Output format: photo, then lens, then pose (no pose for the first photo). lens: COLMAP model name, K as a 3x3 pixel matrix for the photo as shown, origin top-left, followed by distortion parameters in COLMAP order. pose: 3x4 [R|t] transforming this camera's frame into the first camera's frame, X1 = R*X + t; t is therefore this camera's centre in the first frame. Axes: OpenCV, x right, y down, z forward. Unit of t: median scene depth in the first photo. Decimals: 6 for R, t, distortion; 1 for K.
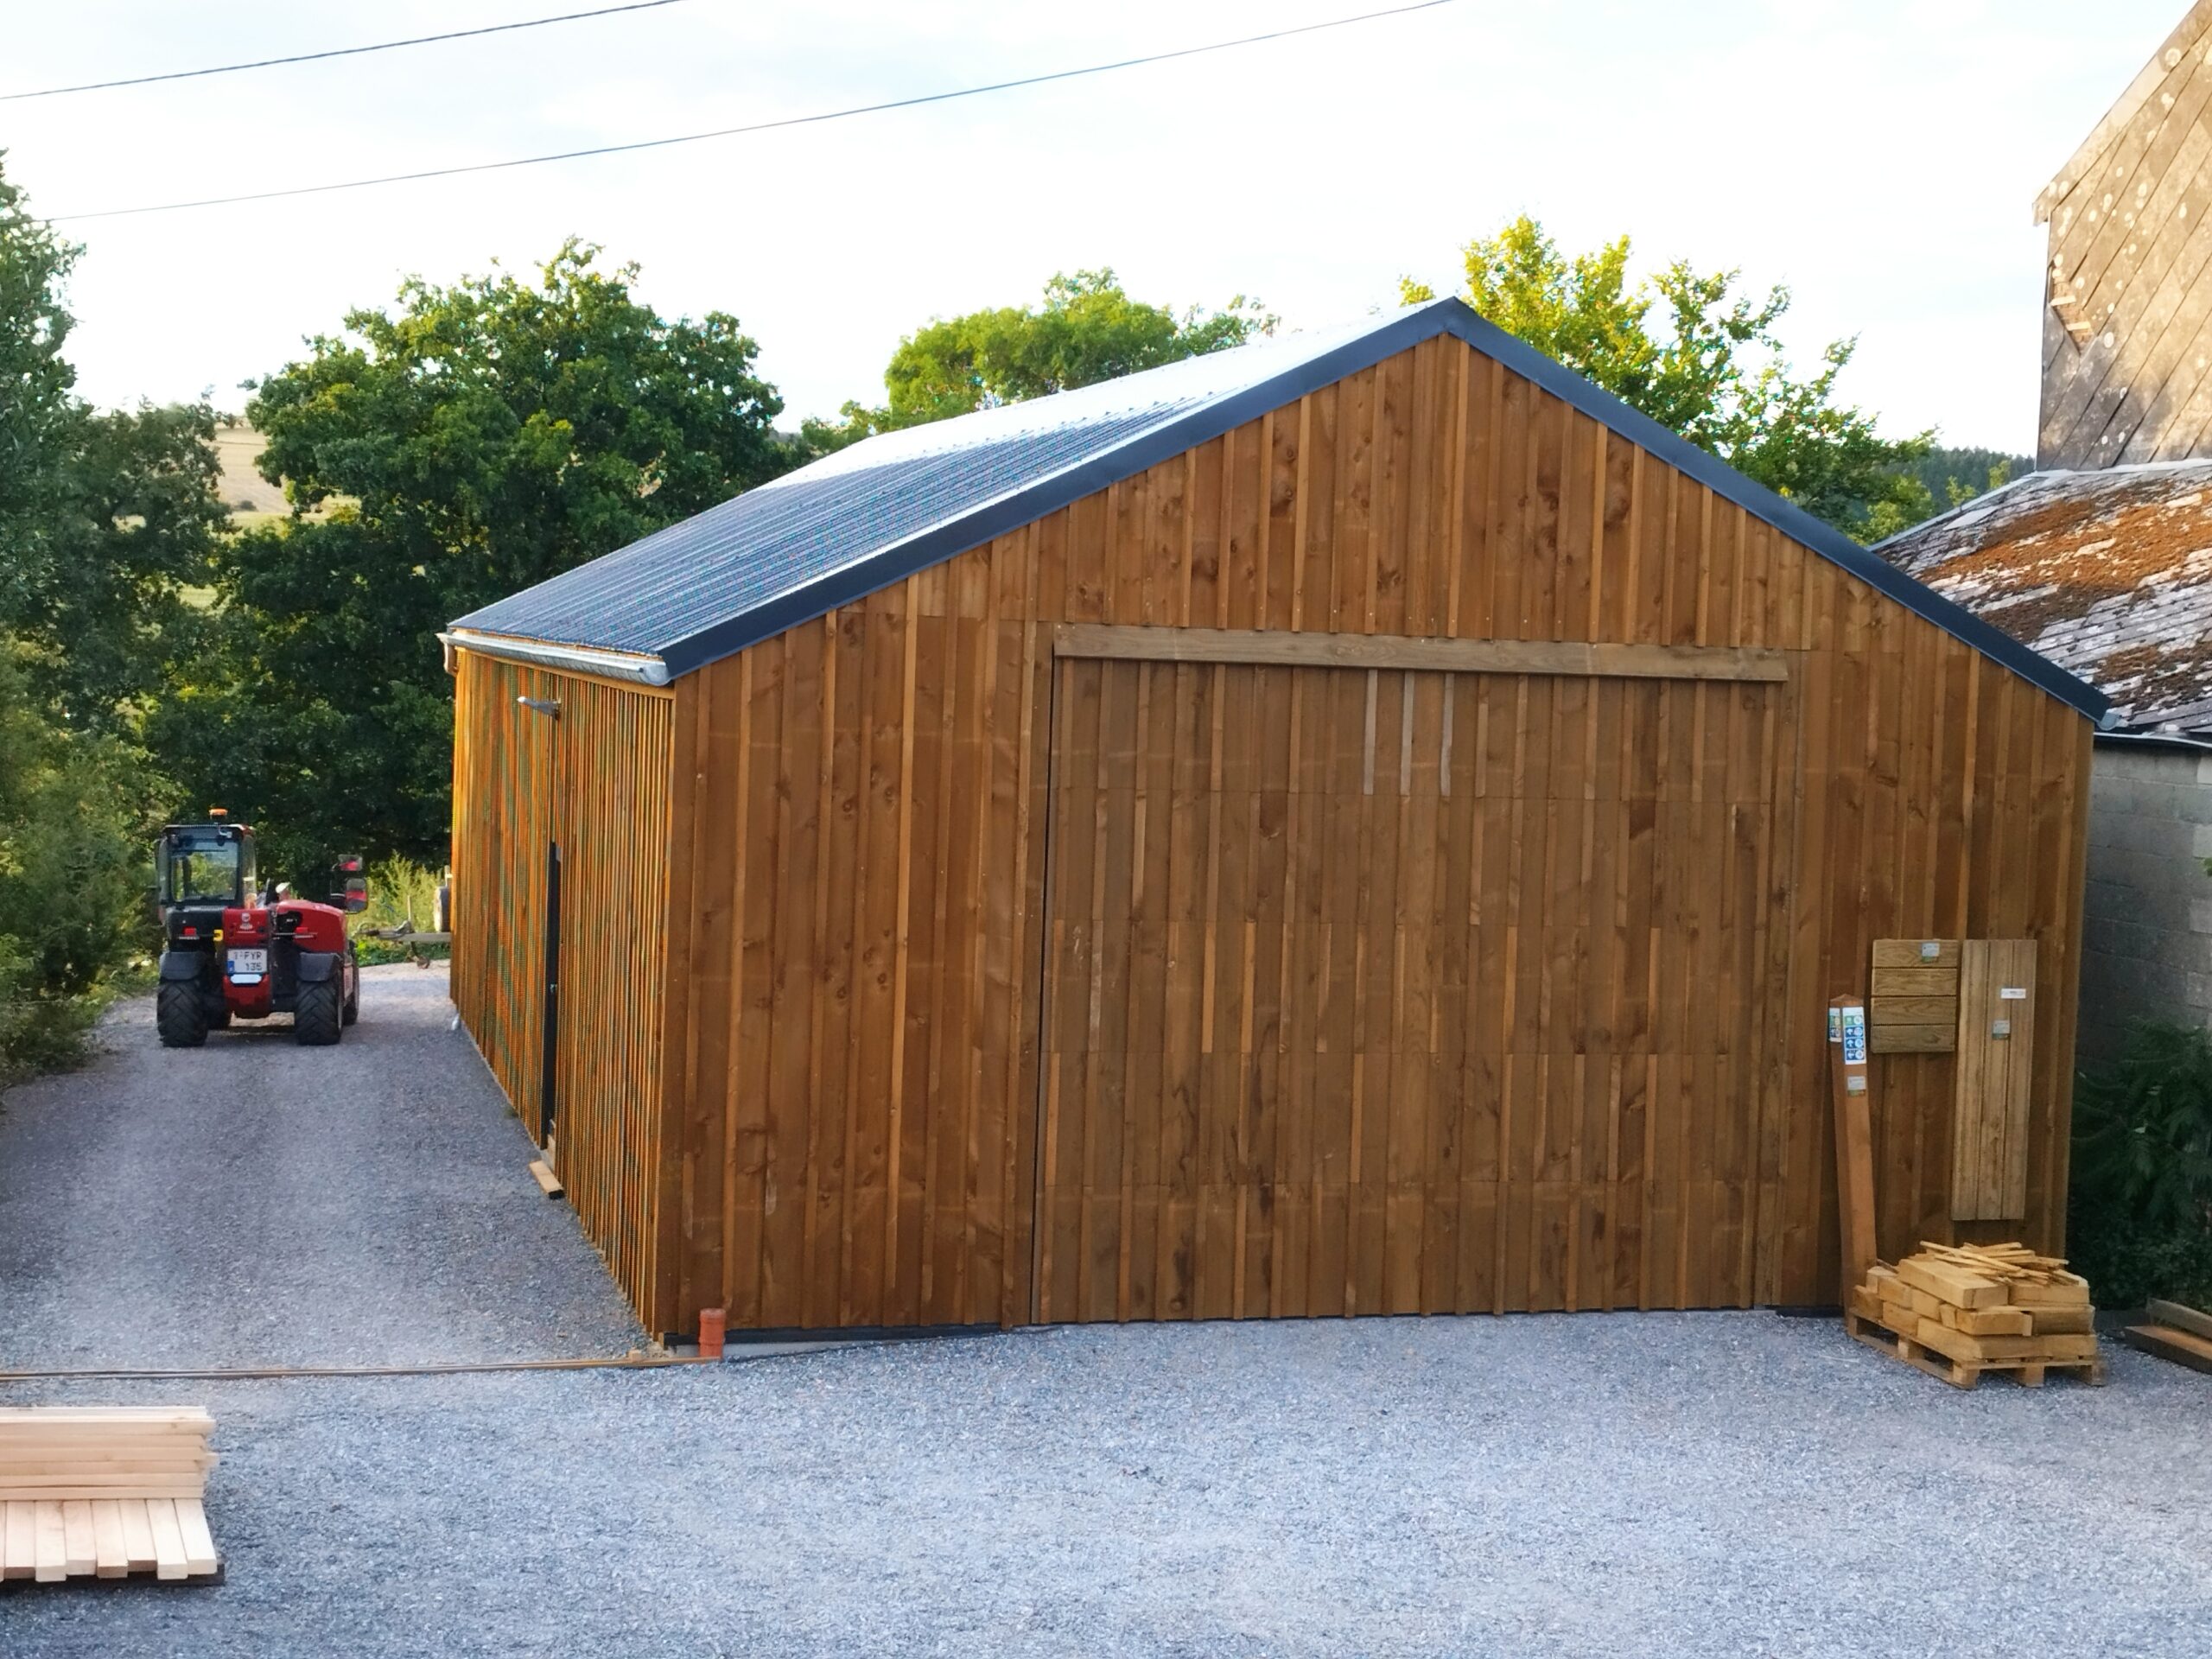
lens RADIAL K [[3544.1, 0, 1103.7], [0, 3544.1, 820.4], [0, 0, 1]] dist [0.086806, 0.000000]
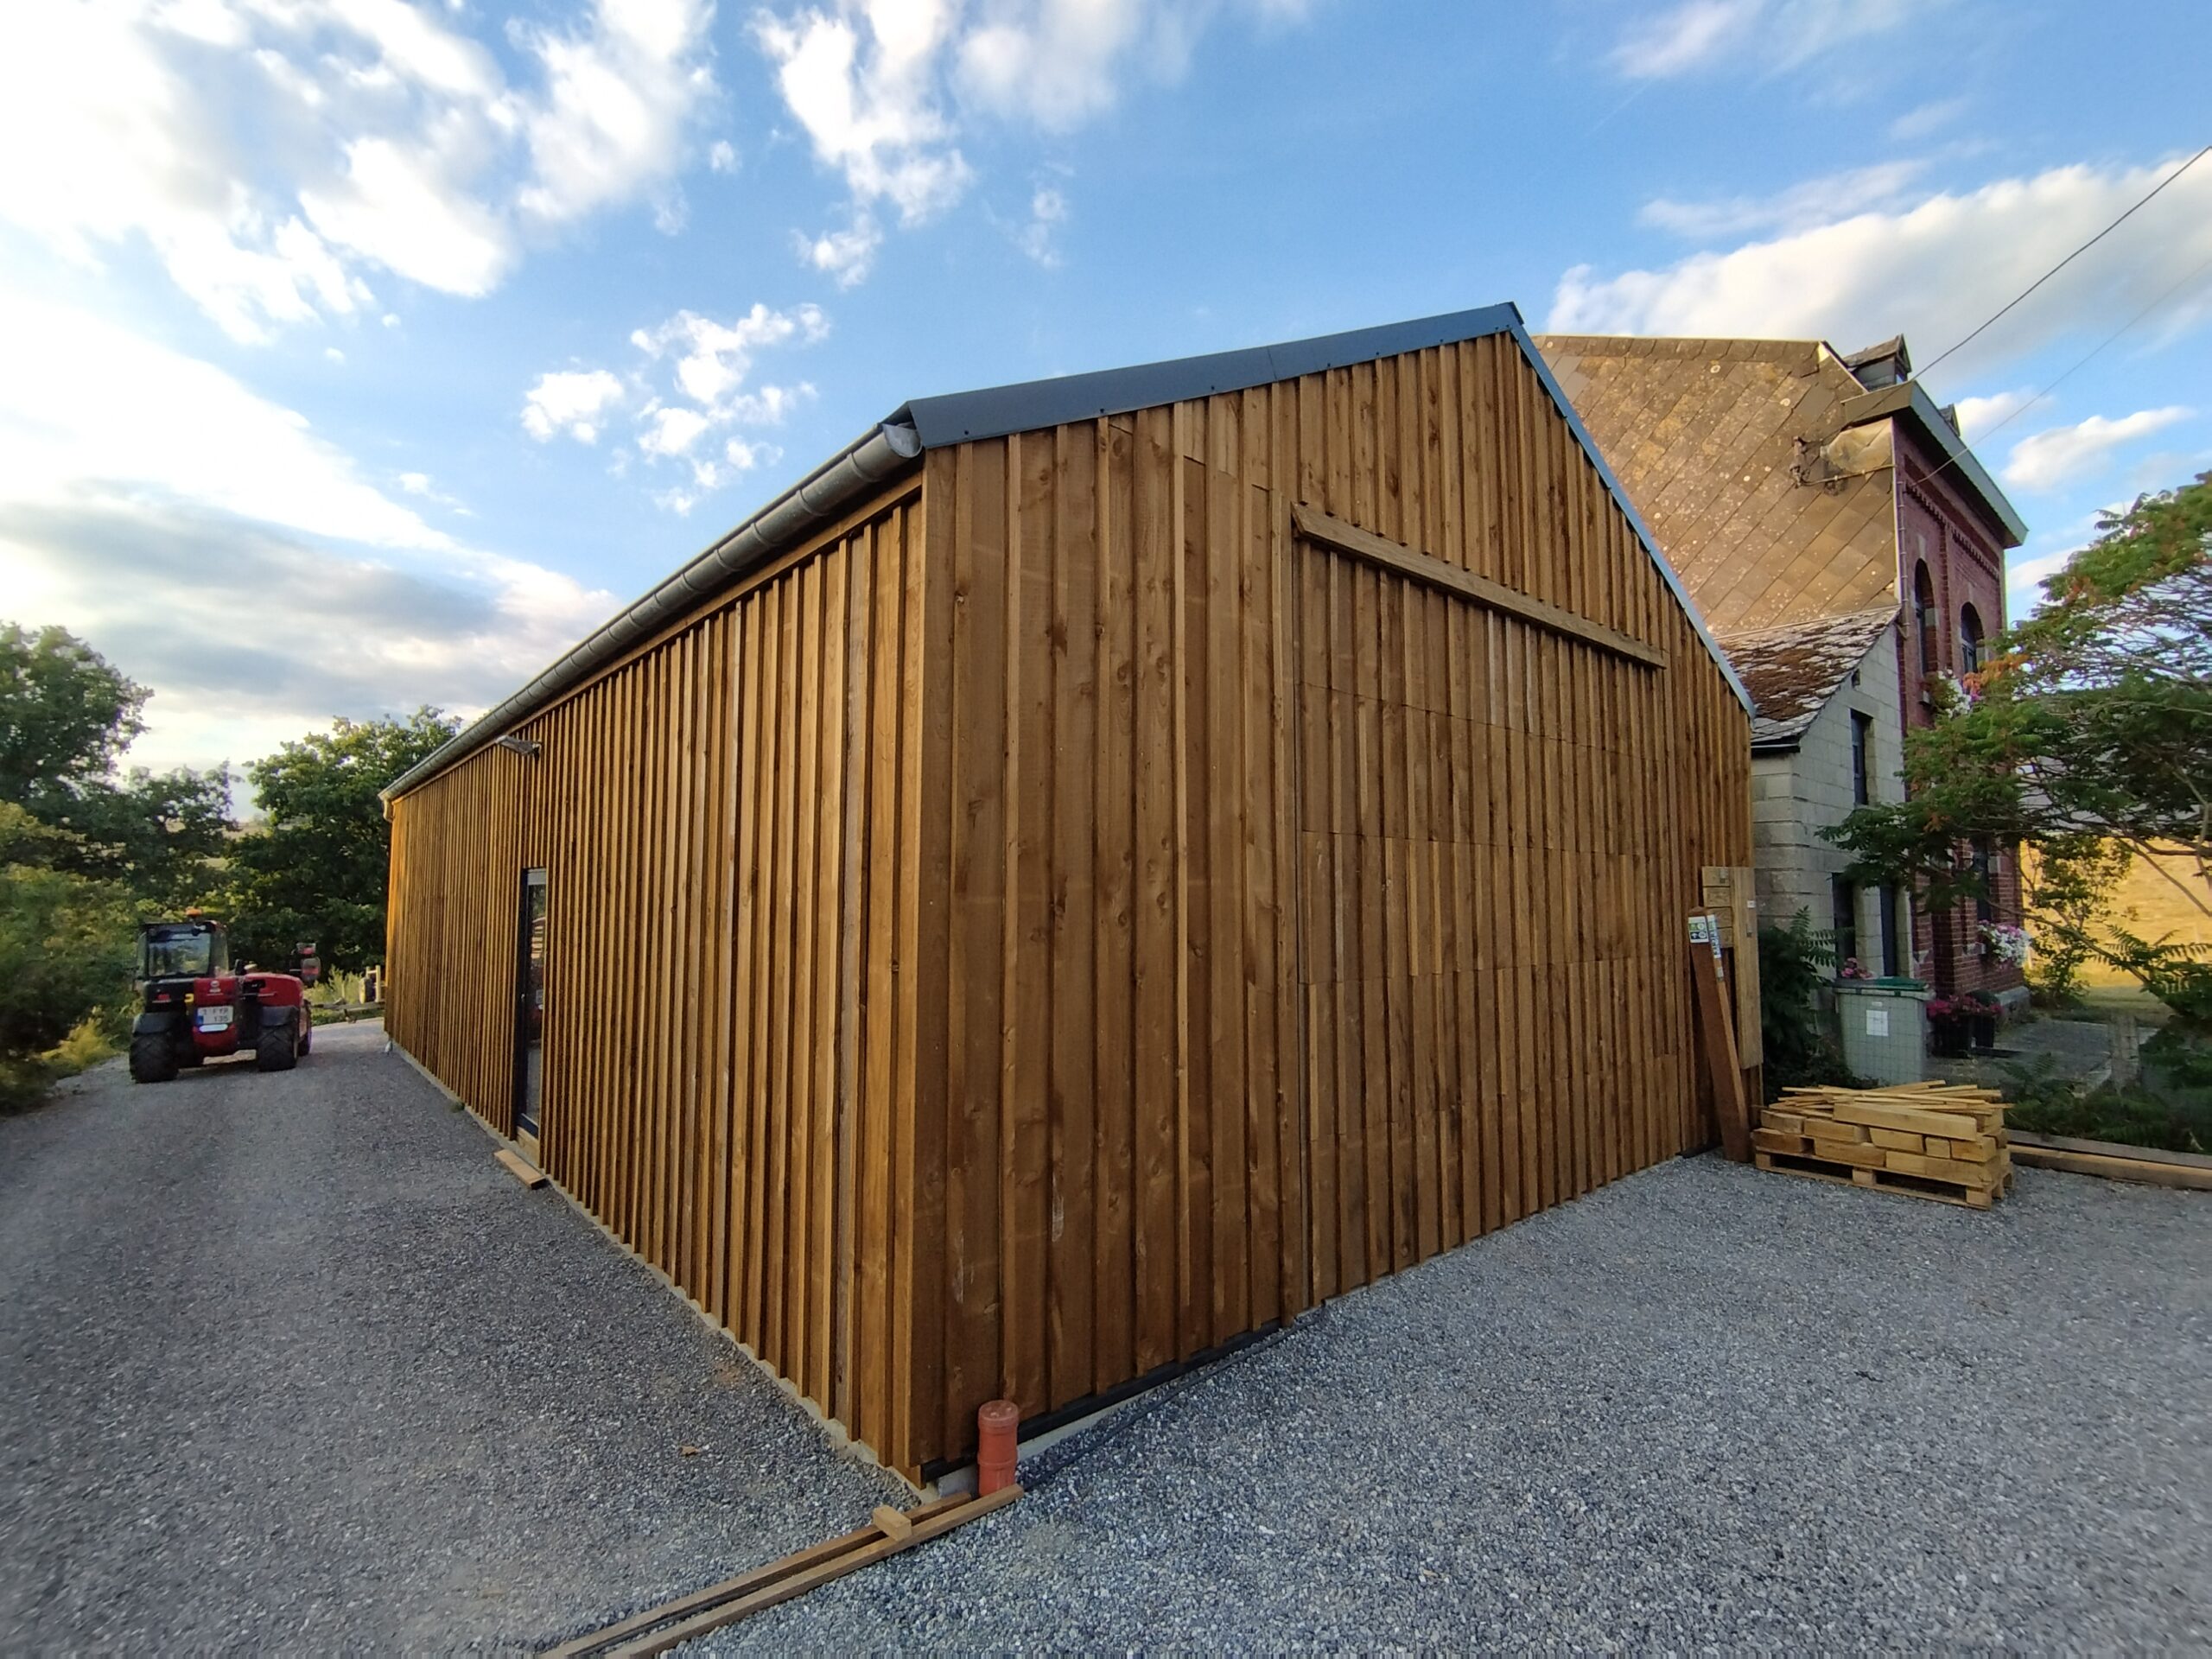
lens RADIAL K [[1017.6, 0, 1092.7], [0, 1017.6, 838.4], [0, 0, 1]] dist [0.000301, 0.001326]
pose [[0.899480, -0.006089, 0.436919, -0.104734], [0.057511, 0.992854, -0.104561, 0.032423], [-0.433161, 0.119179, 0.893403, 0.485562]]
